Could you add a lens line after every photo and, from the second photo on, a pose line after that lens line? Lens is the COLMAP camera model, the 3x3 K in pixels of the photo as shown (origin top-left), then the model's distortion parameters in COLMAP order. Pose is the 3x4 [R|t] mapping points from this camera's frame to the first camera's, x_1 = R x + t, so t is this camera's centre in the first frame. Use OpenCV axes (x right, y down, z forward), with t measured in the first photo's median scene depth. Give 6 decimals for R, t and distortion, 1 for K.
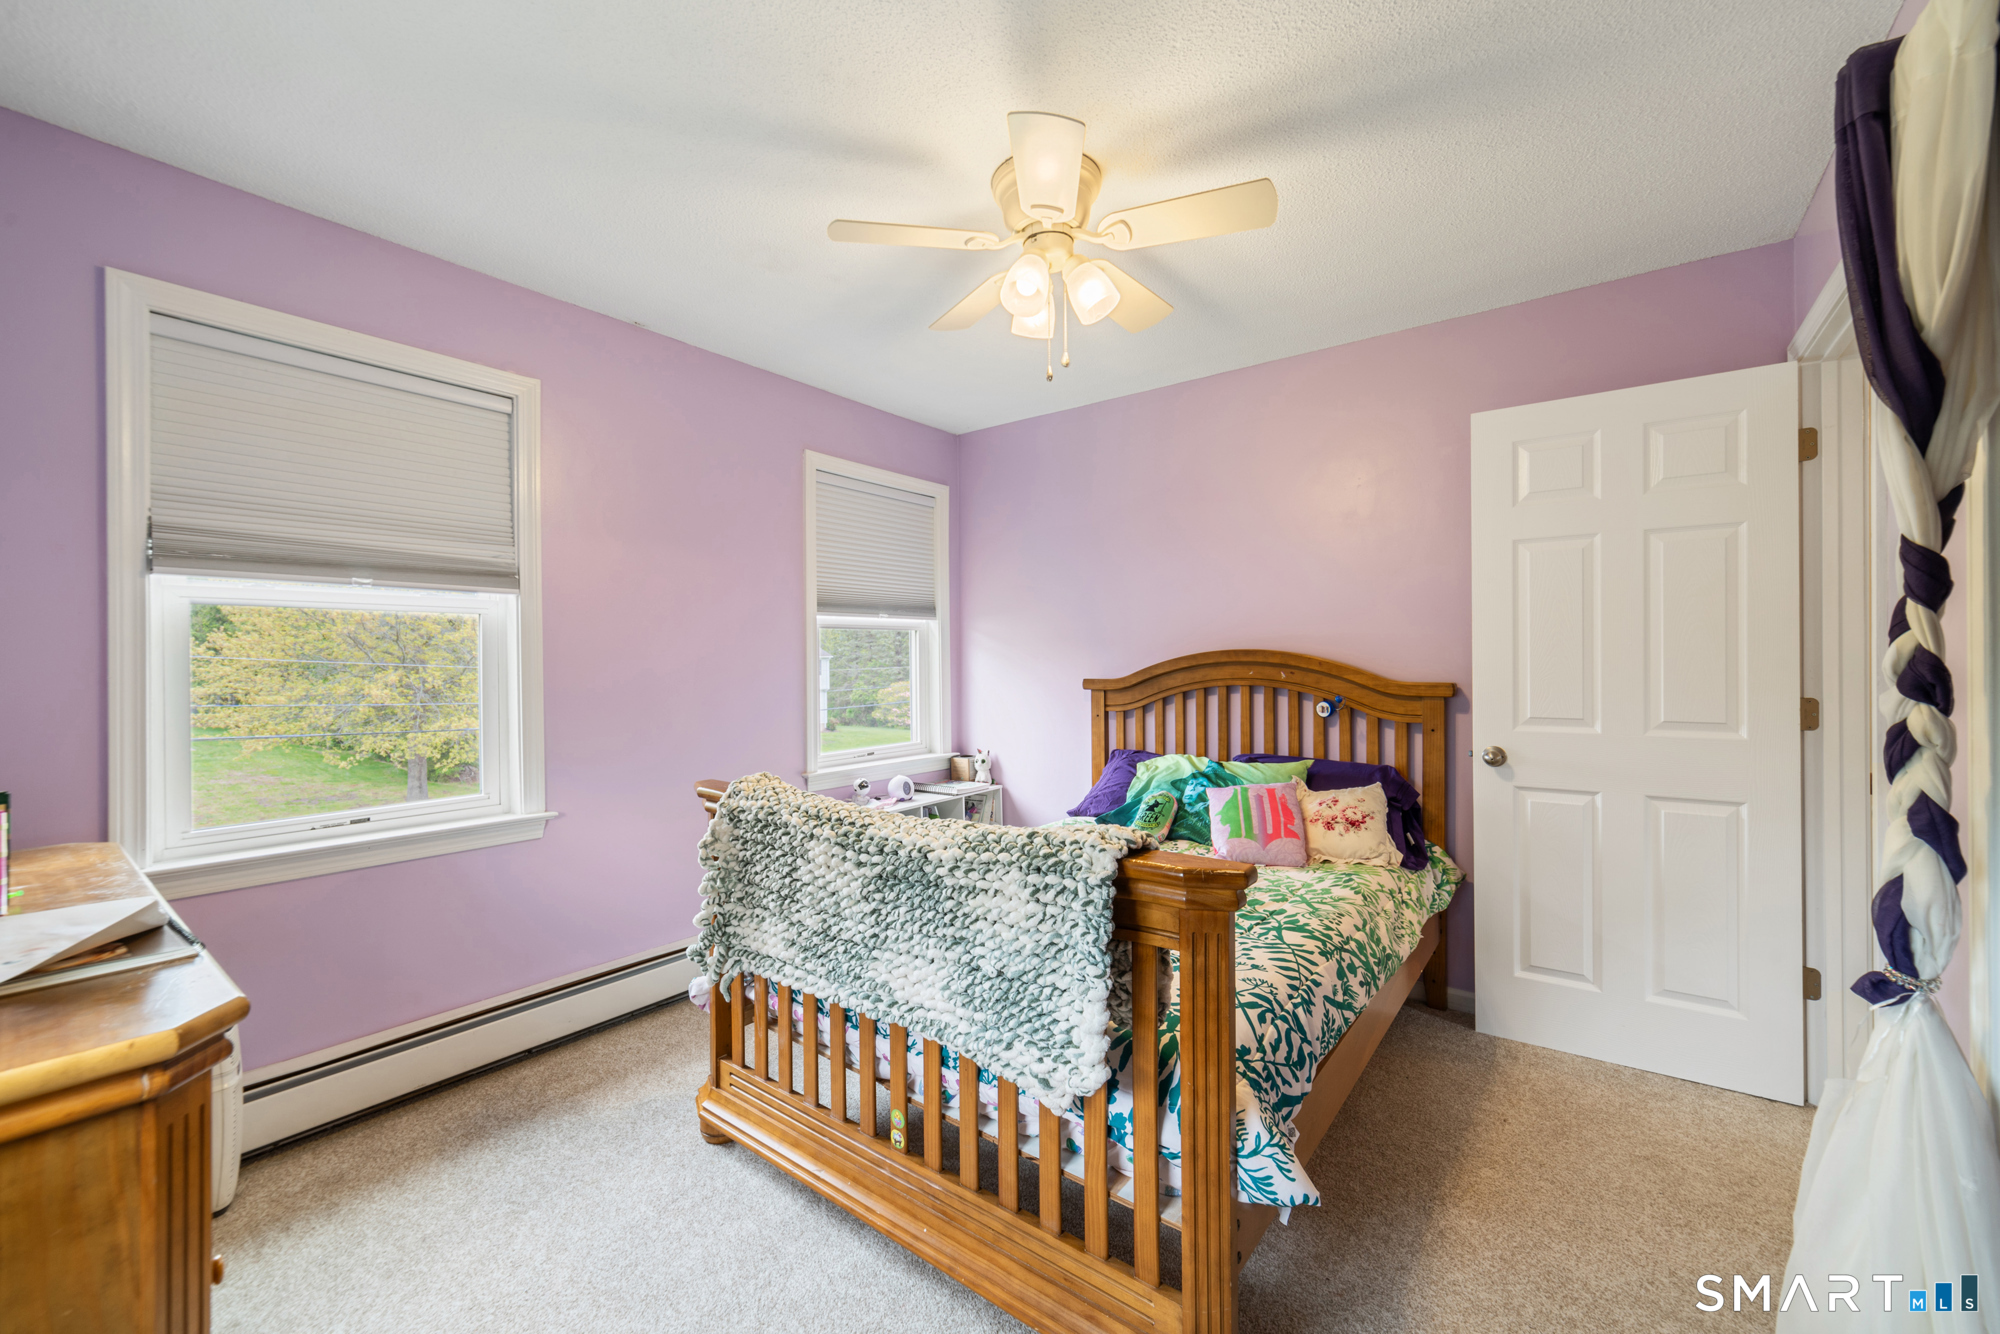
lens RADIAL K [[788.3, 0, 1013.7], [0, 788.3, 657.3], [0, 0, 1]] dist [-0.000900, -0.000050]
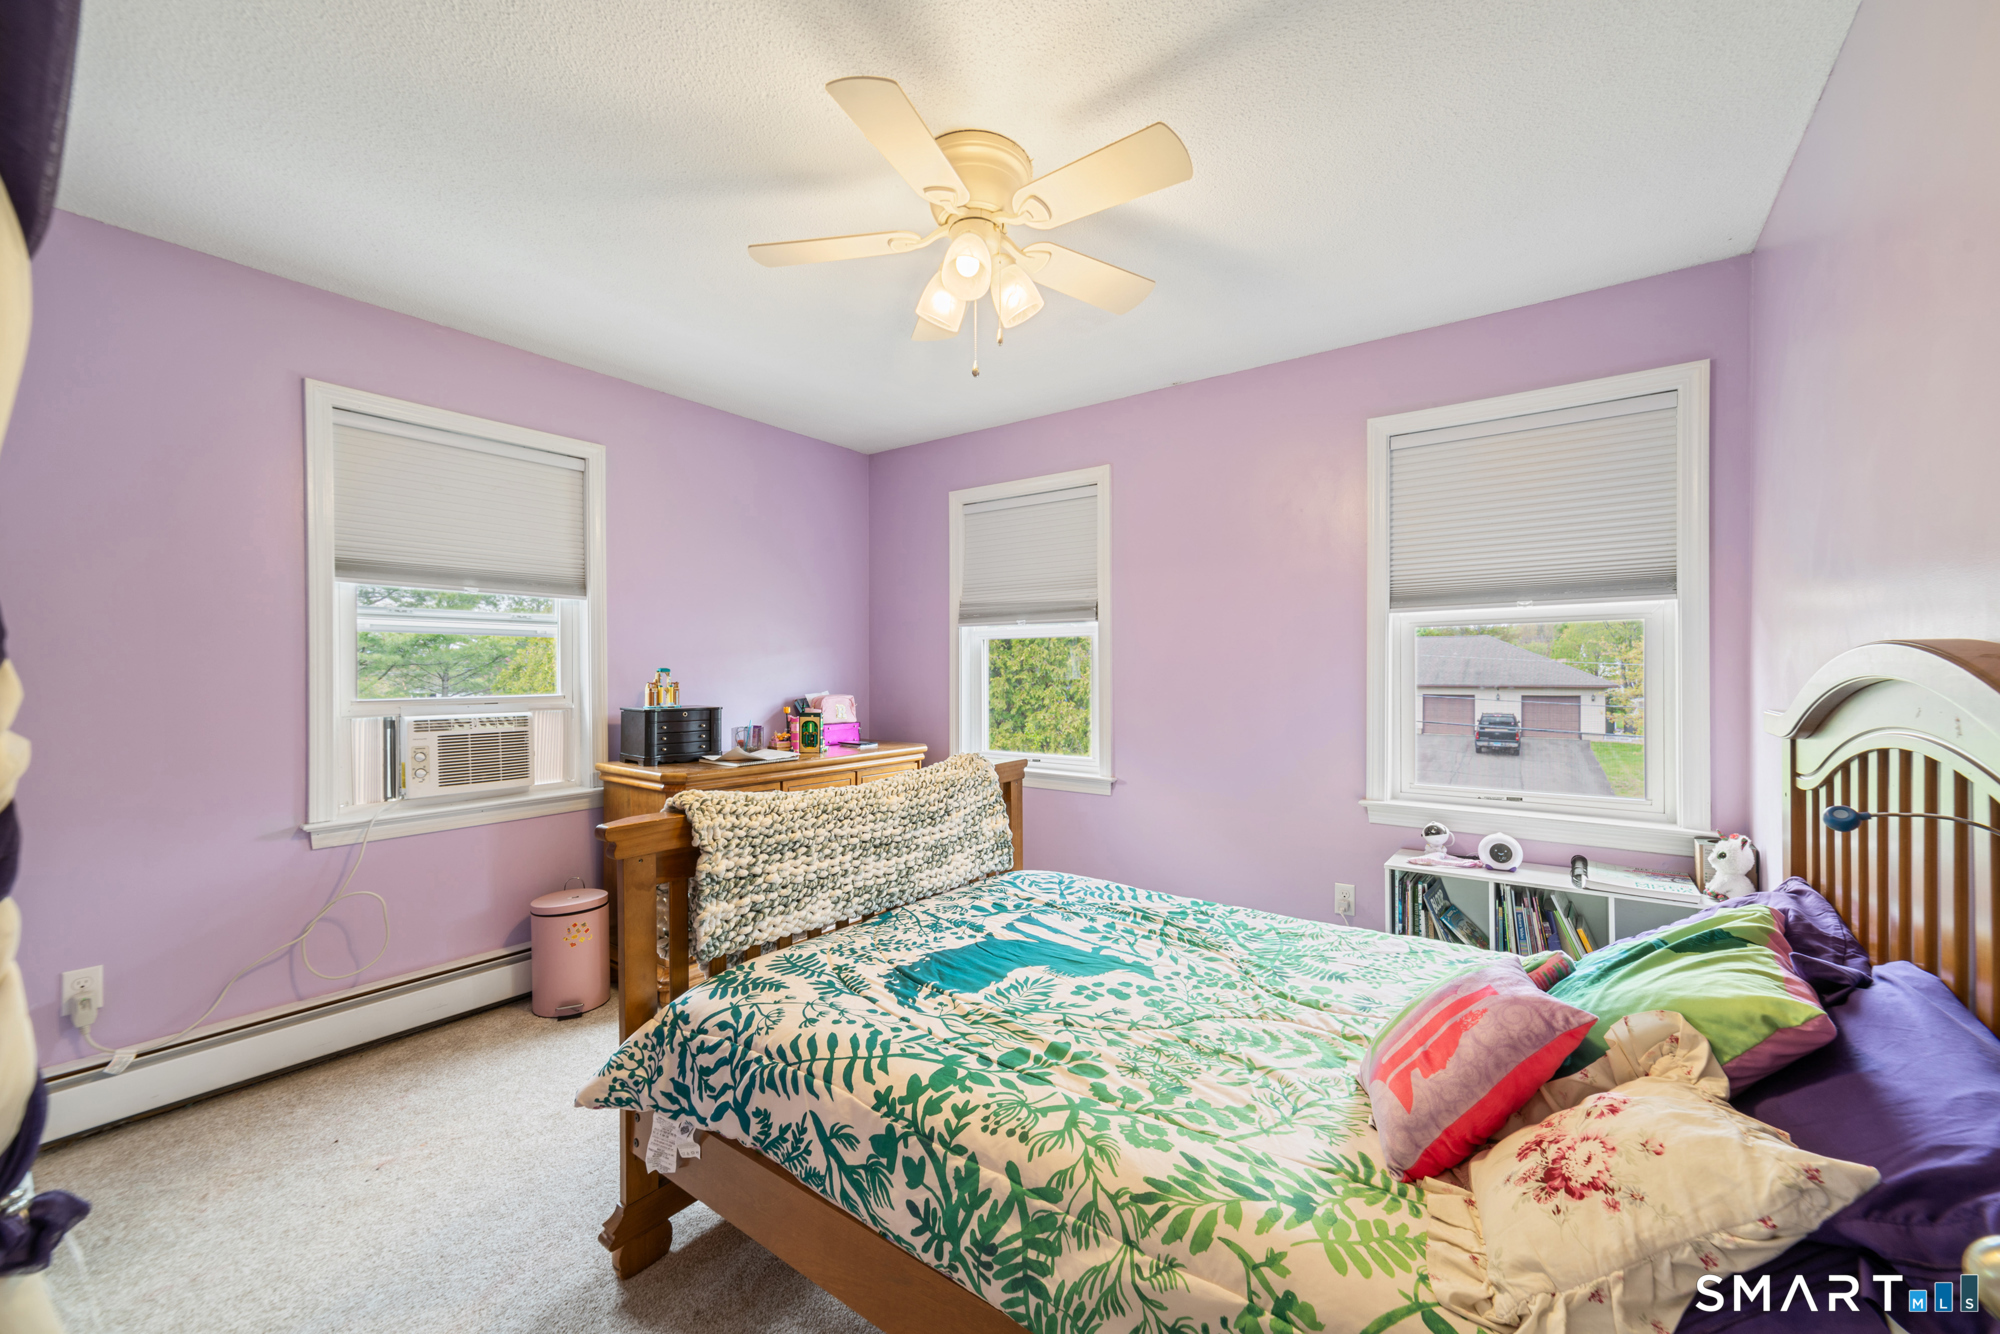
lens RADIAL K [[791.5, 0, 1000.0], [0, 791.5, 667.0], [0, 0, 1]] dist [-0.000781, -0.000029]
pose [[0.002525, 0.002544, -0.999994, 1.007670], [0.004832, 0.999985, 0.002557, -0.001654], [0.999985, -0.004839, 0.002513, 1.027381]]
